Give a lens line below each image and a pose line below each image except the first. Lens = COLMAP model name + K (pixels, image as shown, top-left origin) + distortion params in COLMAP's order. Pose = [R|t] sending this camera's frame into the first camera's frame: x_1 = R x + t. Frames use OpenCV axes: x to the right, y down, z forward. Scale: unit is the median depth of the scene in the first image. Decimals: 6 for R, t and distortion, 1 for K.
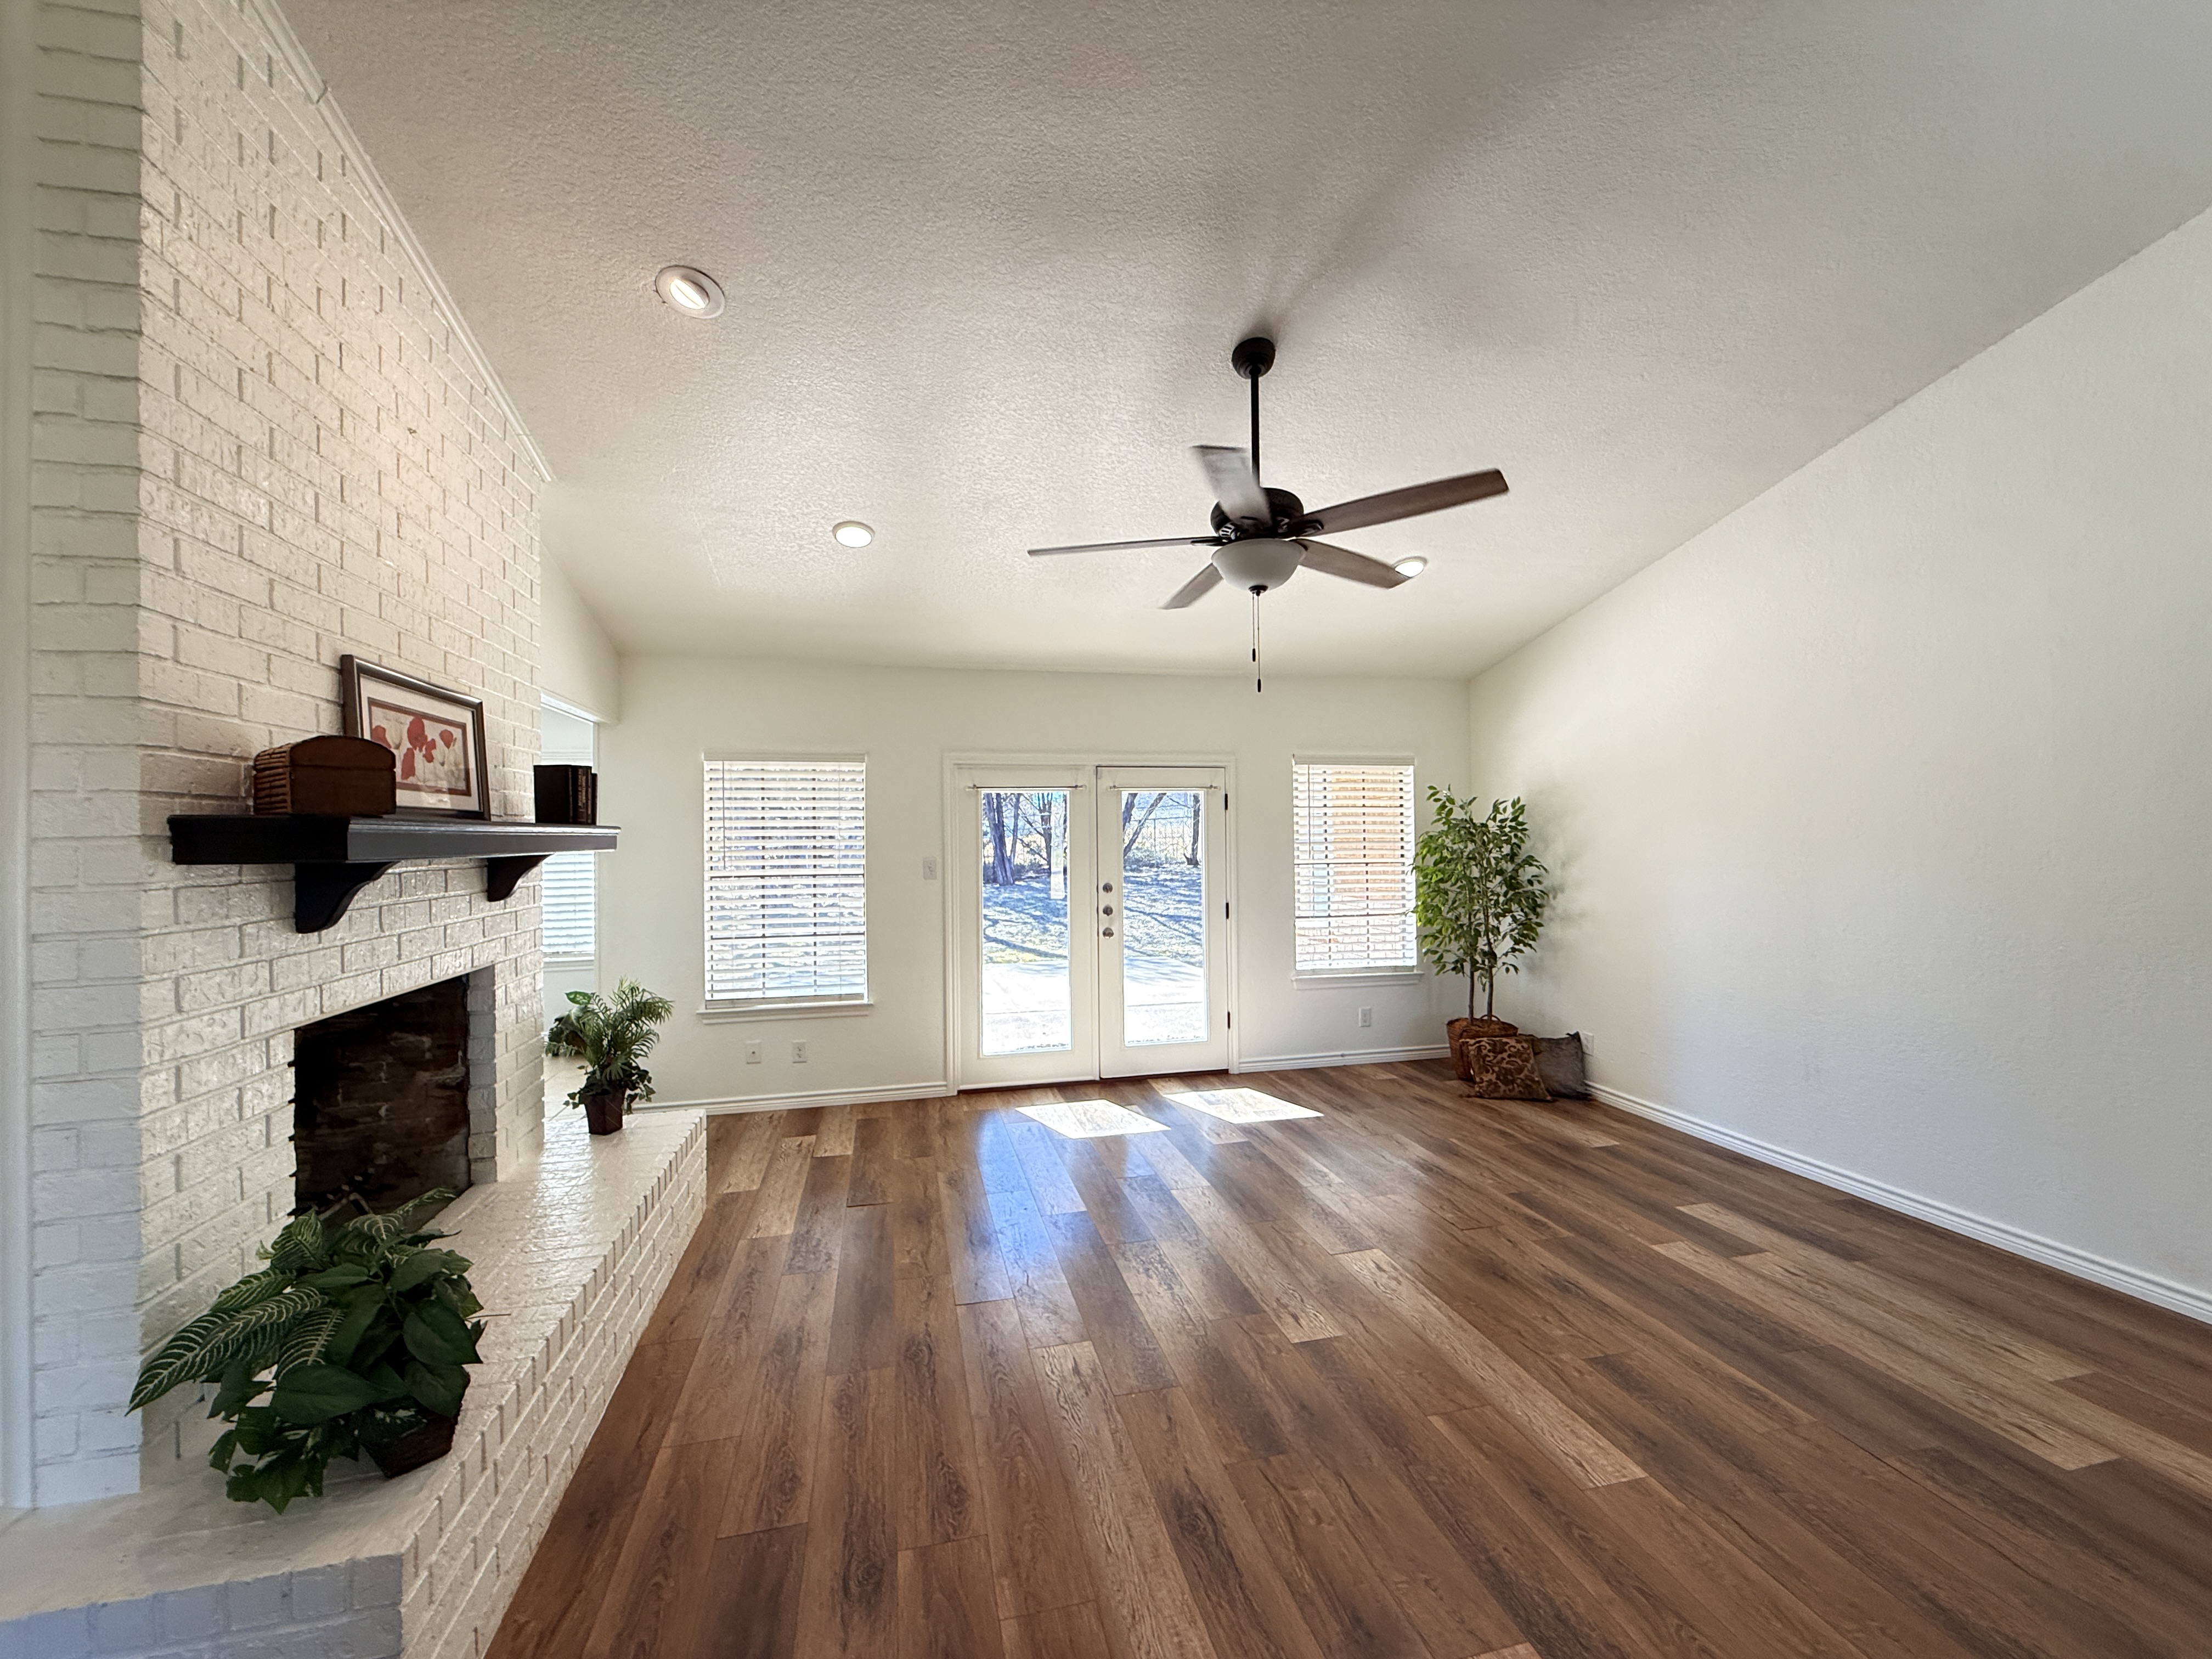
lens RADIAL K [[872.7, 0, 1106.0], [0, 872.7, 829.5], [0, 0, 1]] dist [-0.000515, 0.000243]
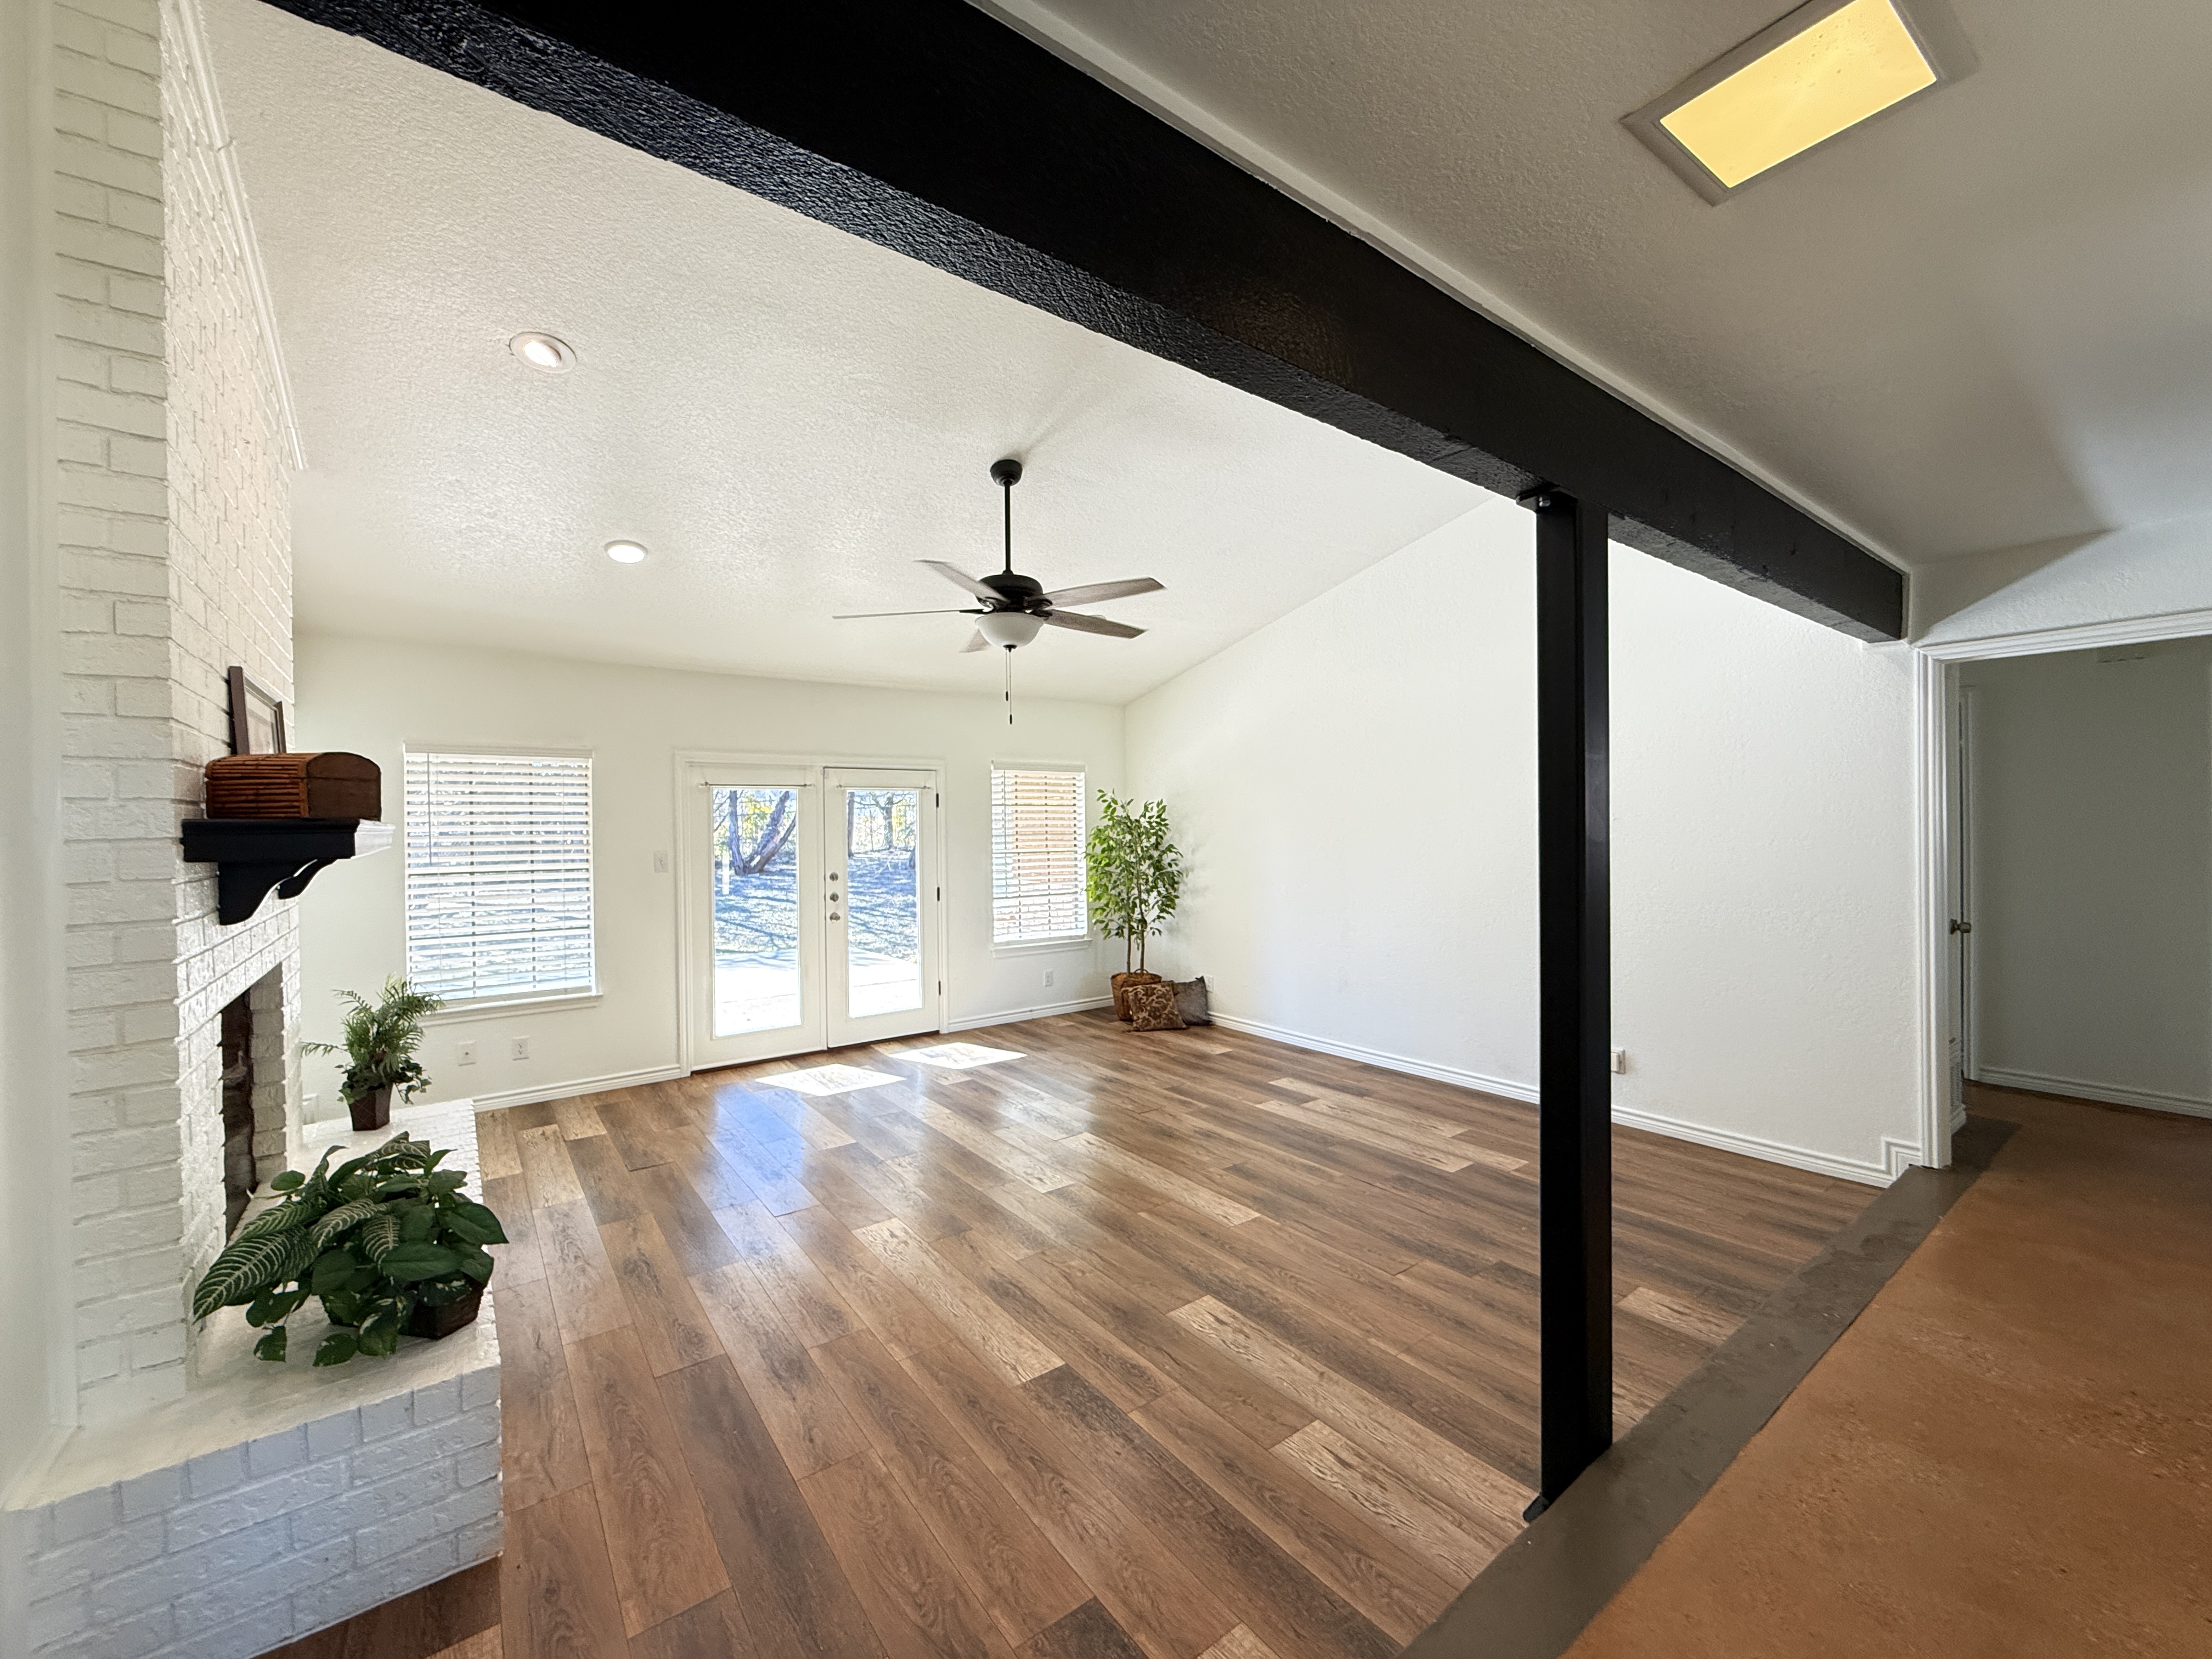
lens RADIAL K [[872.7, 0, 1106.0], [0, 872.7, 829.5], [0, 0, 1]] dist [-0.000515, 0.000243]
pose [[0.916778, -0.002254, 0.399392, -0.147767], [-0.001742, 0.999952, 0.009642, -0.005690], [-0.399394, -0.009535, 0.916730, -0.188981]]
